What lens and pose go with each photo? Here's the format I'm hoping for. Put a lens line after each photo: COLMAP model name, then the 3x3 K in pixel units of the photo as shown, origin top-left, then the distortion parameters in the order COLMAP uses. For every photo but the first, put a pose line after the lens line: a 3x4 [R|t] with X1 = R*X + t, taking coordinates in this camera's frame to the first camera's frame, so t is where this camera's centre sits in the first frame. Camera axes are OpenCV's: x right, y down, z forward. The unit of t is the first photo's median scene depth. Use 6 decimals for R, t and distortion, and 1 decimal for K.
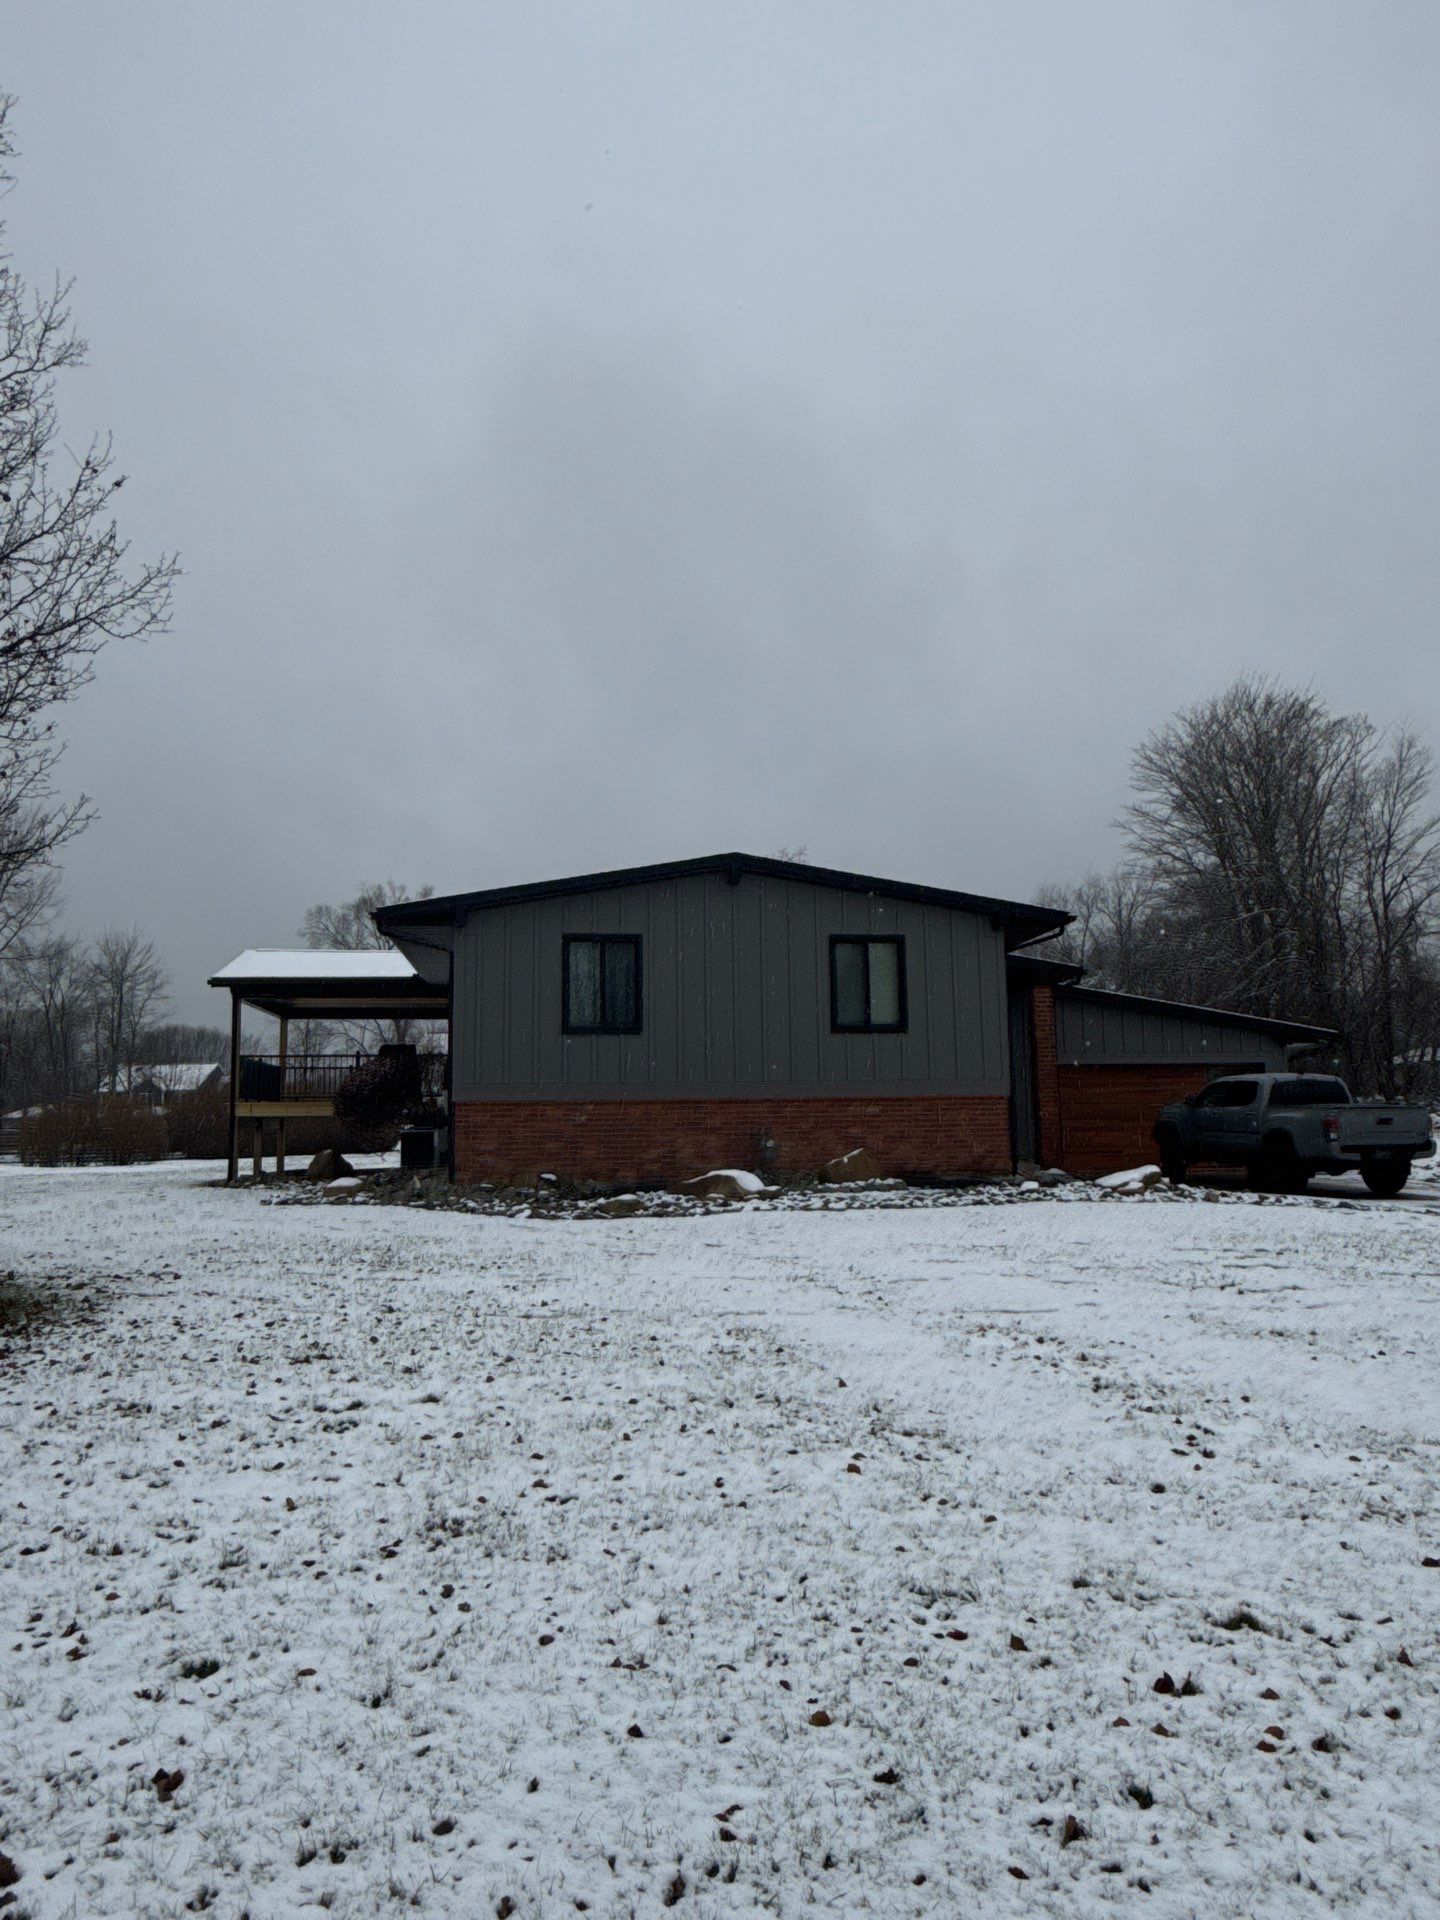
lens RADIAL K [[1340.1, 0, 719.8], [0, 1340.1, 957.7], [0, 0, 1]] dist [0.033063, -0.008173]
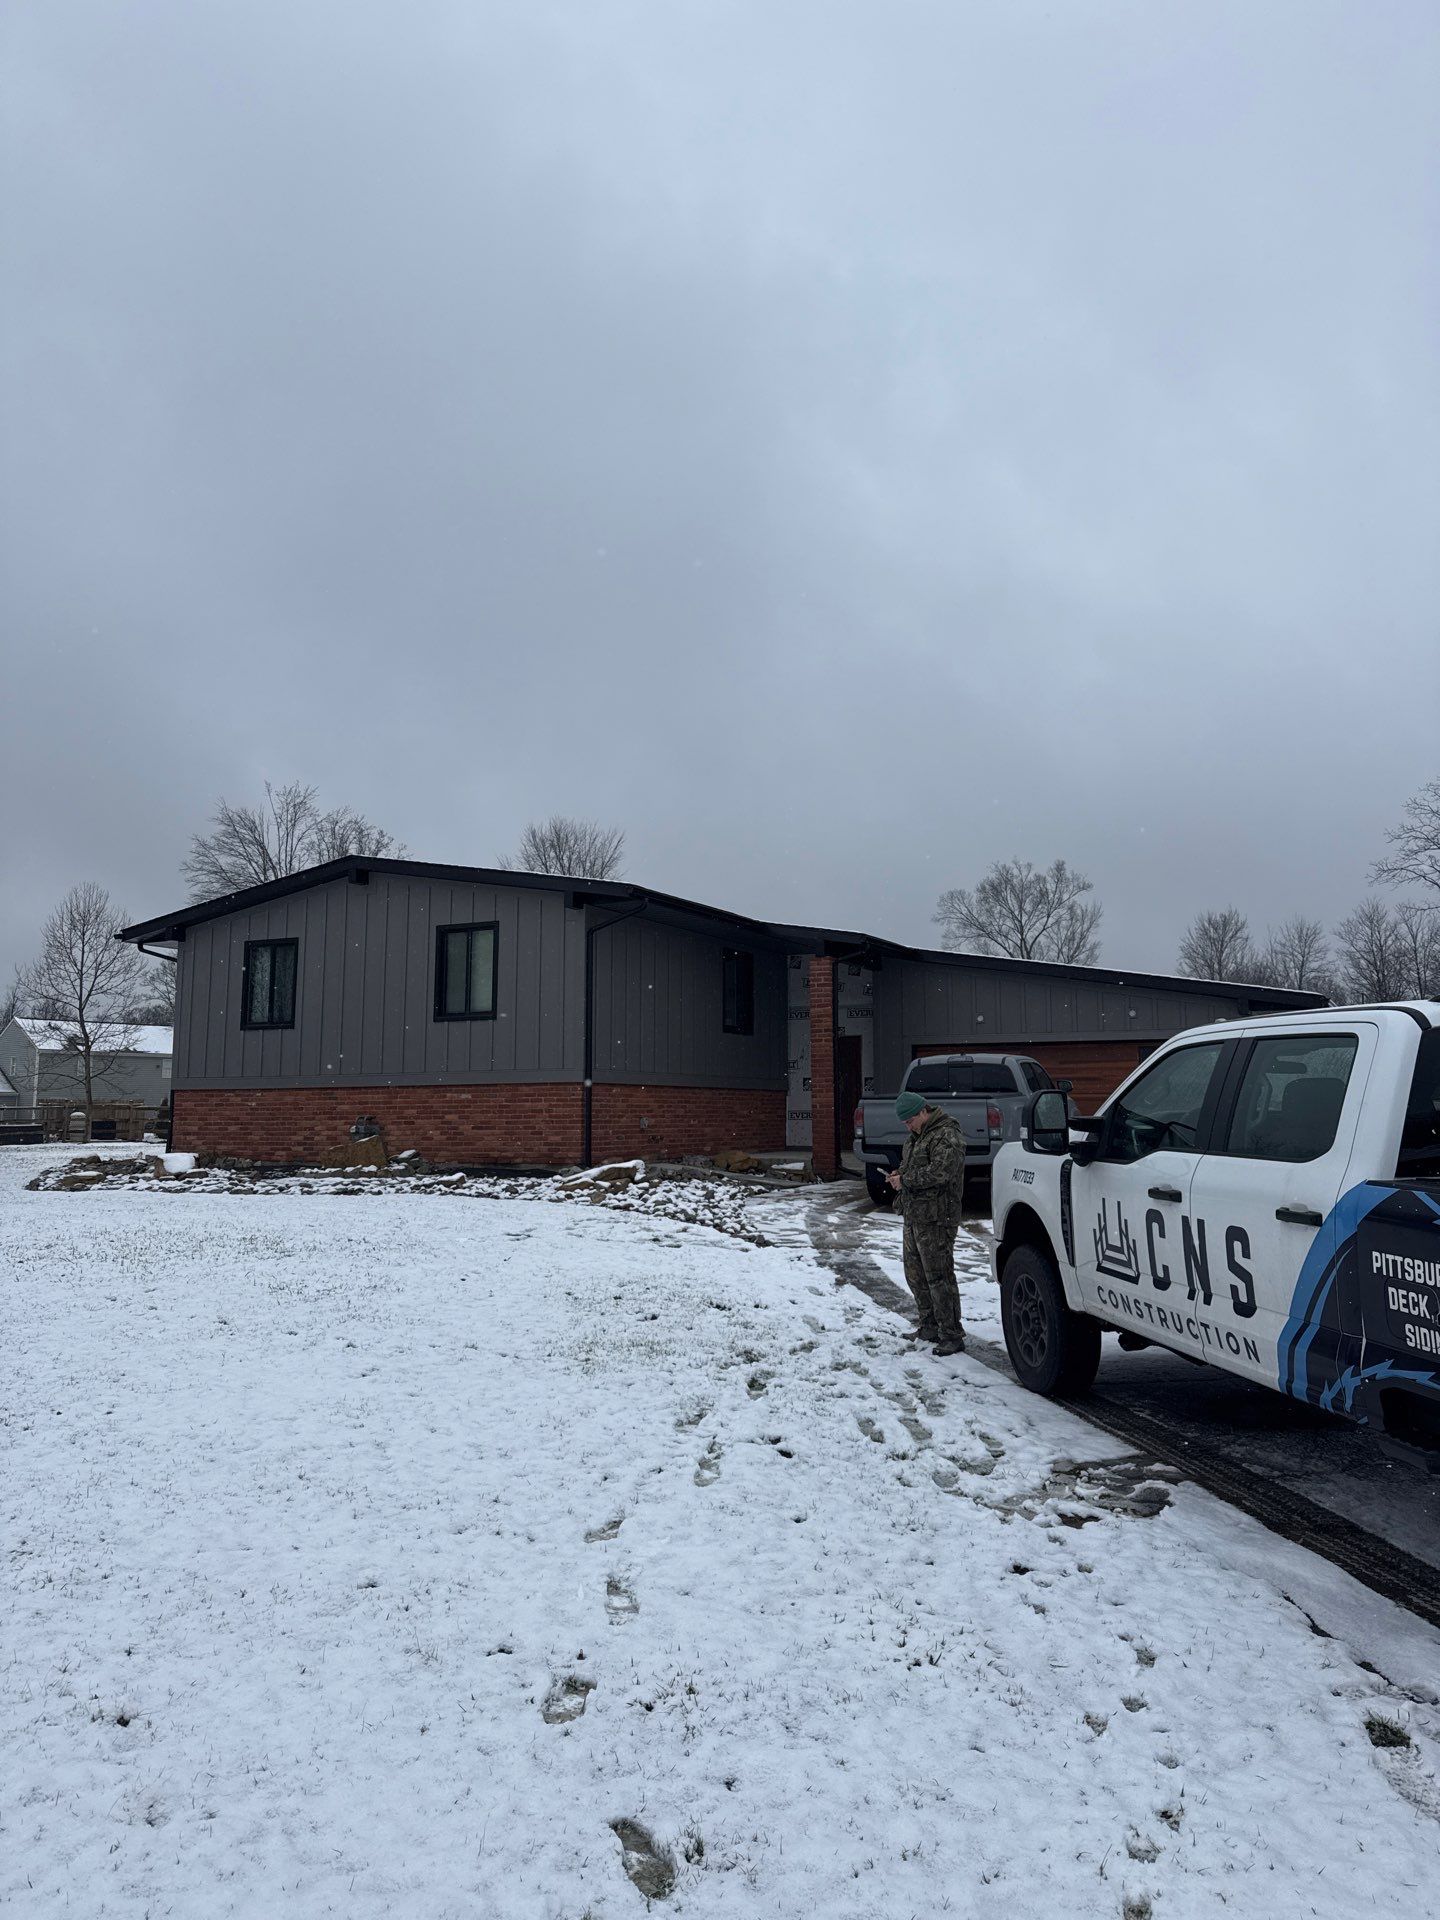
lens RADIAL K [[1340.1, 0, 711.4], [0, 1340.1, 966.1], [0, 0, 1]] dist [0.033063, -0.008173]
pose [[0.810293, -0.050183, -0.583873, 0.351086], [0.063676, 0.997967, 0.002596, 0.010000], [0.582556, -0.039282, 0.811841, 0.121630]]
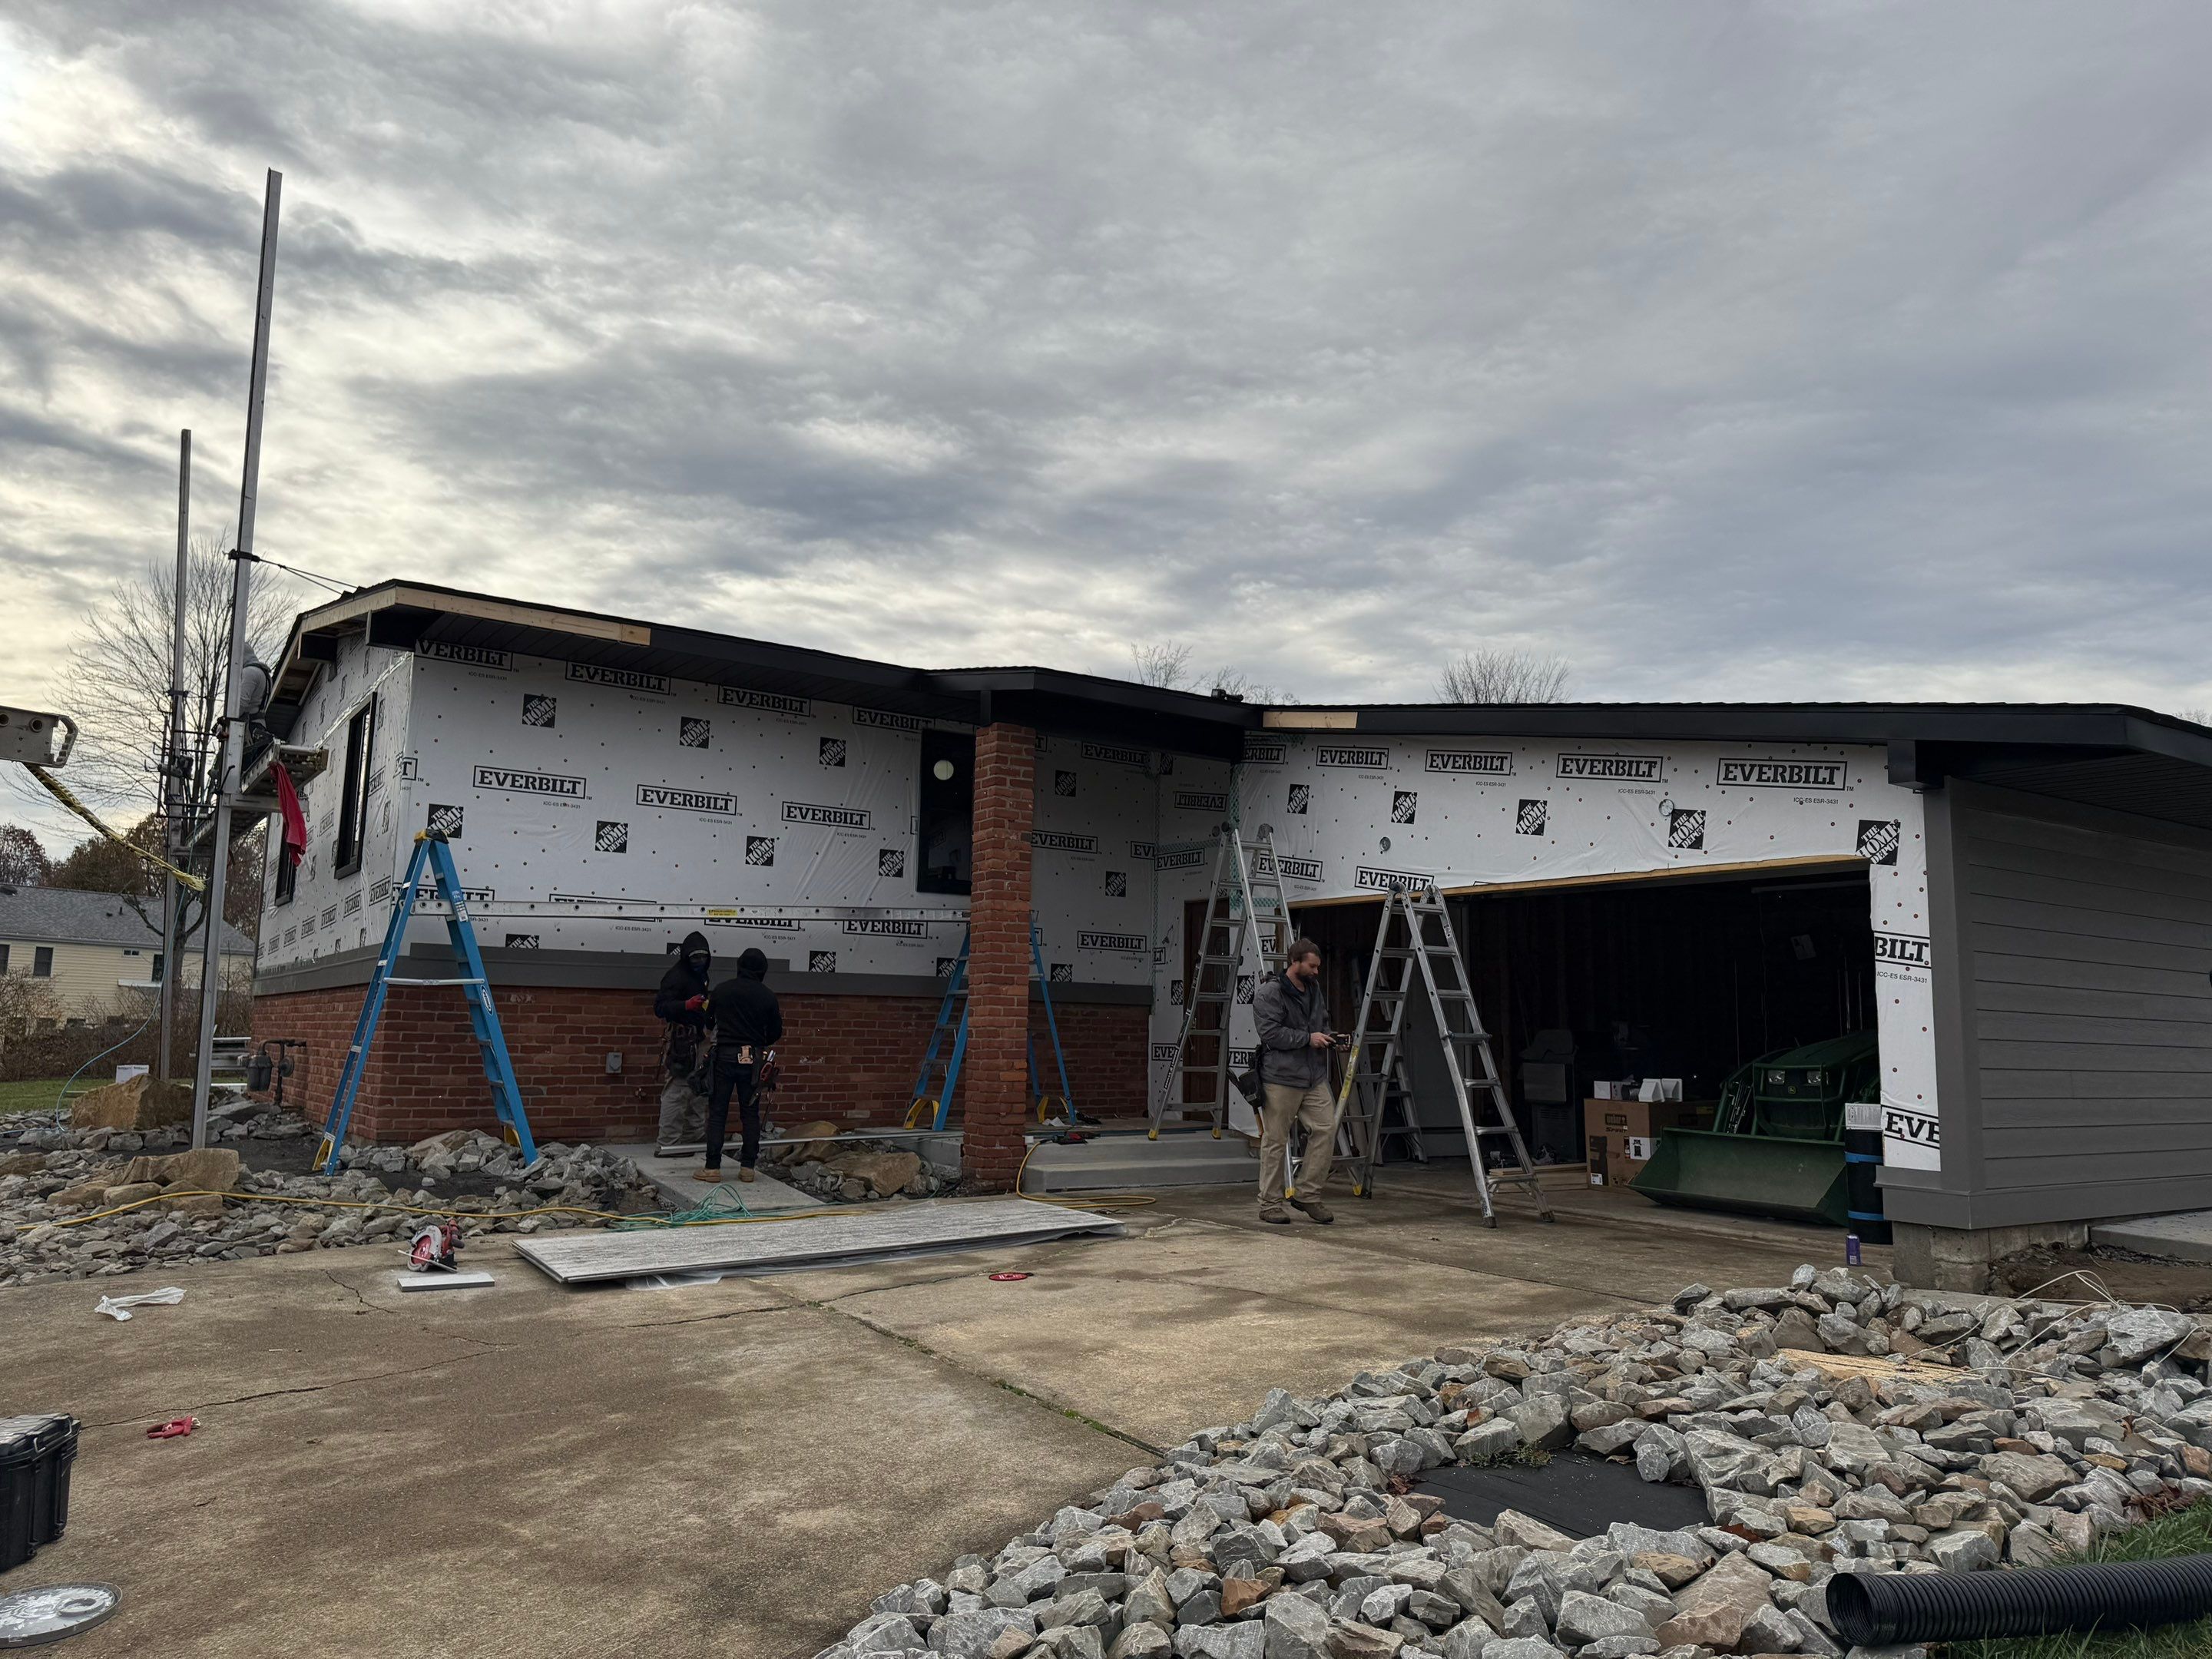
lens RADIAL K [[1543.8, 0, 1111.1], [0, 1543.8, 824.3], [0, 0, 1]] dist [0.033063, -0.008173]
pose [[0.453911, -0.098369, -0.885601, 0.349734], [0.091688, 0.993768, -0.063389, 0.043939], [0.886317, -0.052426, 0.460101, 0.408651]]
